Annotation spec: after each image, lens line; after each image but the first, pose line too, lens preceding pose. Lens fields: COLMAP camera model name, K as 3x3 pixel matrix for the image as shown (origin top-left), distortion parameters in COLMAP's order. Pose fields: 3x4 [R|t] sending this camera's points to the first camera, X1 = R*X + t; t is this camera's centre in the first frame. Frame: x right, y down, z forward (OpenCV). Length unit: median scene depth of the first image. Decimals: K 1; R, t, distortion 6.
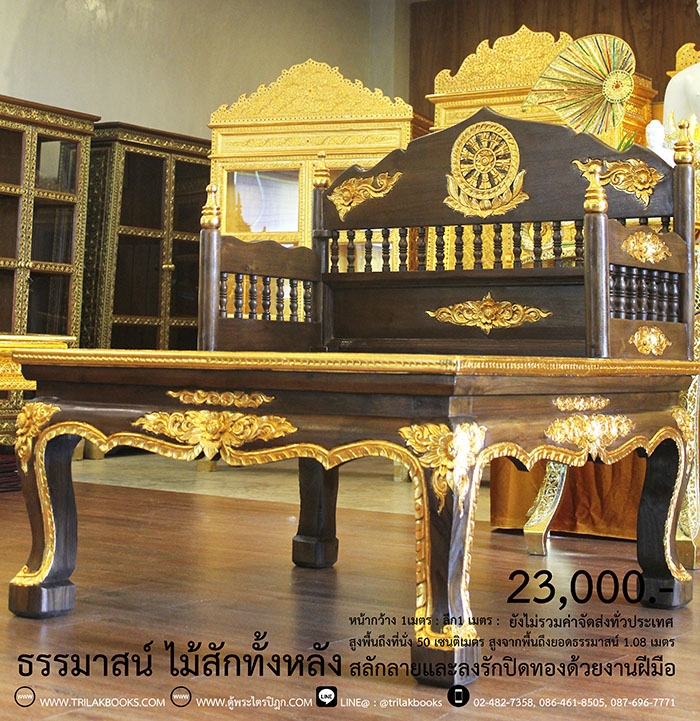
lens RADIAL K [[1453.2, 0, 351.1], [0, 1453.2, 175.6], [0, 0, 1]] dist [-0.056298, -0.133494]
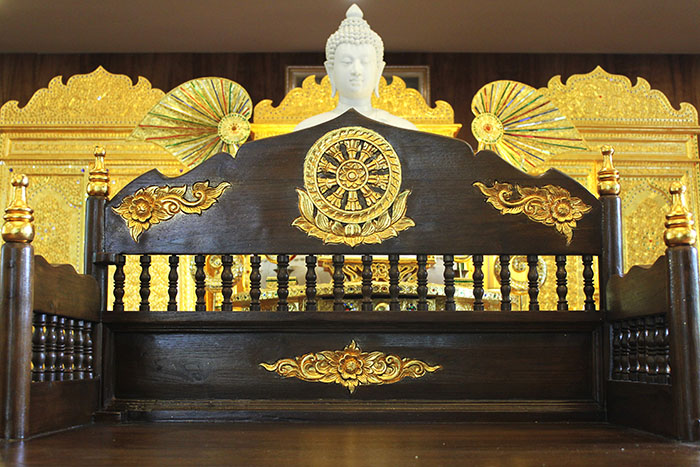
lens RADIAL K [[988.9, 0, 347.7], [0, 988.9, 242.9], [0, 0, 1]] dist [-0.060641, 0.014592]
pose [[0.827617, 0.049809, 0.559078, -0.214913], [-0.055541, 0.998434, -0.006734, 0.031036], [-0.558538, -0.025478, 0.829087, 0.555468]]
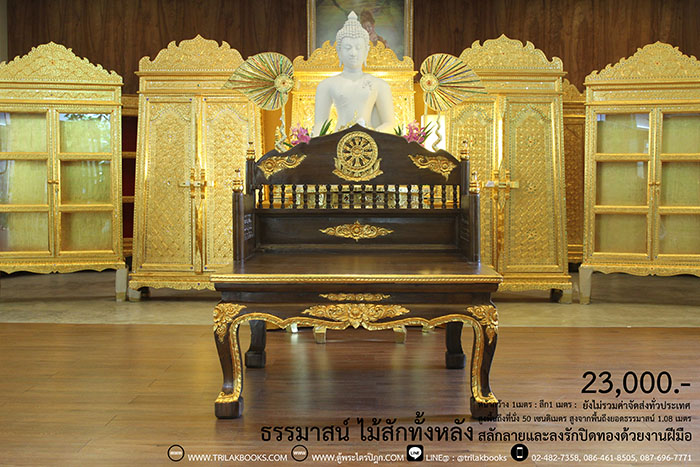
lens RADIAL K [[897.3, 0, 327.6], [0, 897.3, 231.5], [0, 0, 1]] dist [-0.071679, -0.017341]
pose [[0.834942, -0.046649, 0.548358, -0.600368], [-0.053591, 0.984774, 0.165373, -0.101430], [-0.547723, -0.167464, 0.819729, 0.035361]]
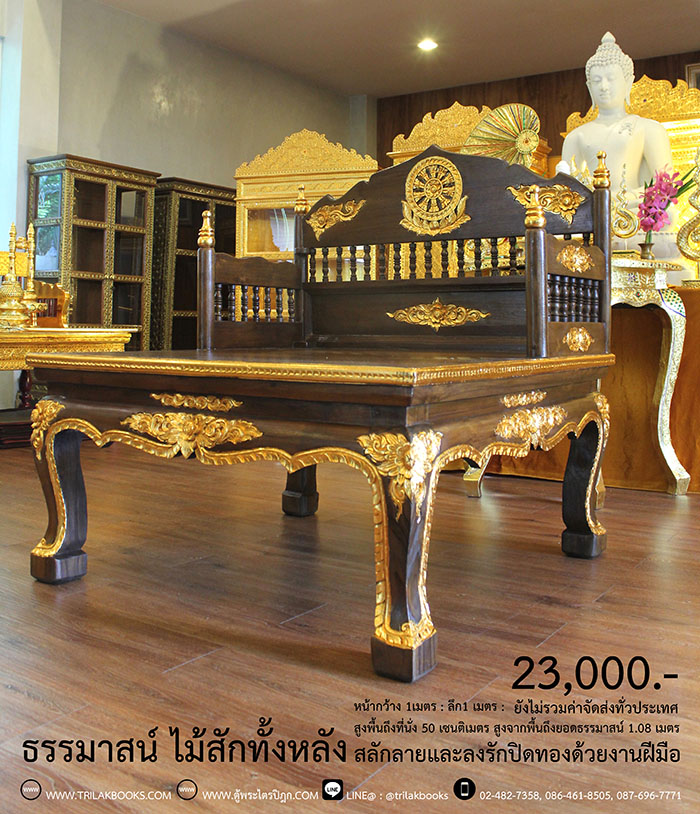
lens RADIAL K [[876.5, 0, 353.3], [0, 876.5, 288.7], [0, 0, 1]] dist [-0.138449, 0.001412]
pose [[0.999881, -0.012409, 0.009118, 0.017743], [0.011643, 0.996750, 0.079710, 0.014054], [-0.010078, -0.079595, 0.996776, 0.270853]]
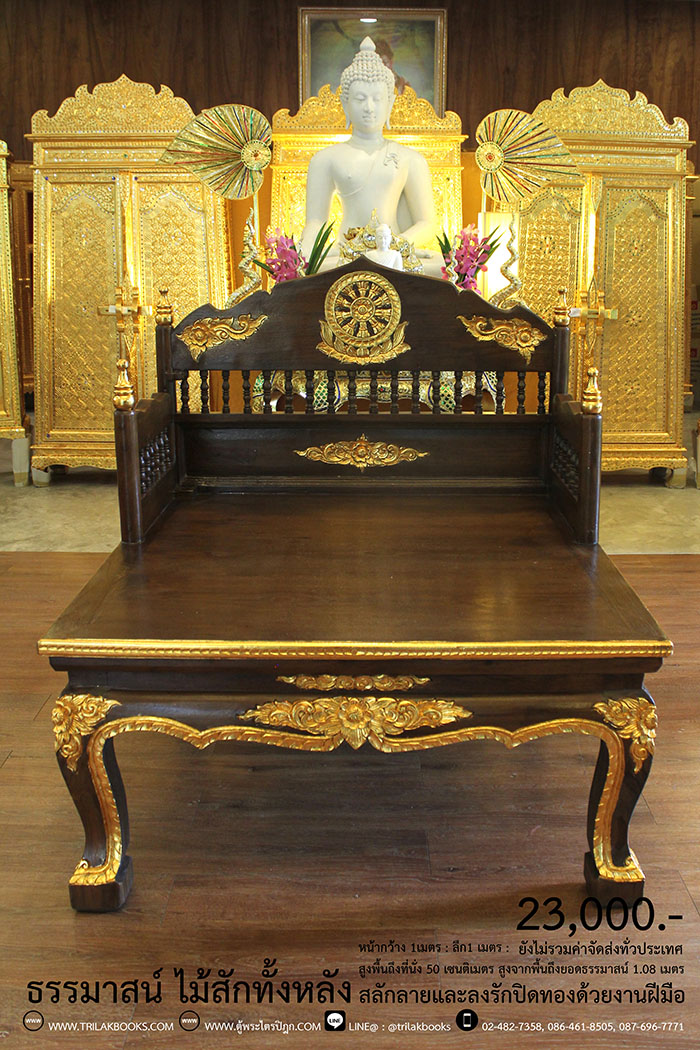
lens RADIAL K [[1026.5, 0, 398.2], [0, 1026.5, 476.7], [0, 0, 1]] dist [-0.162123, 0.145437]
pose [[0.808472, -0.142399, 0.571048, -0.319708], [-0.066730, 0.941851, 0.329339, -0.139872], [-0.584740, -0.304367, 0.751958, 0.412069]]
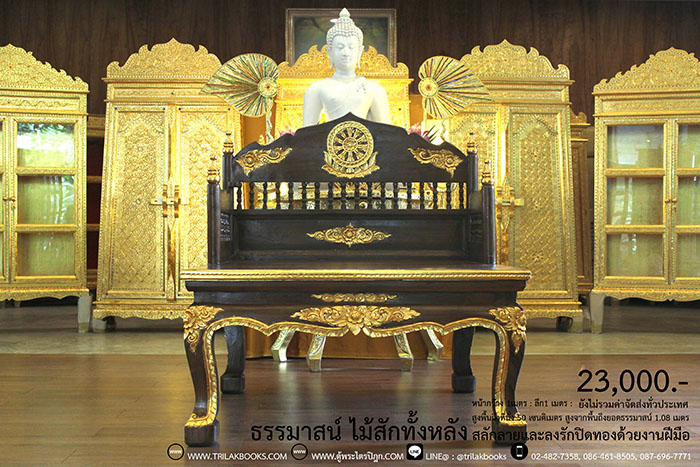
lens RADIAL K [[926.7, 0, 350.0], [0, 926.7, 233.5], [0, 0, 1]] dist [-0.074602, 0.025228]
pose [[0.811611, -0.016889, 0.583954, -0.541347], [-0.057477, 0.992424, 0.108588, -0.024846], [-0.581364, -0.121695, 0.804491, 0.127279]]
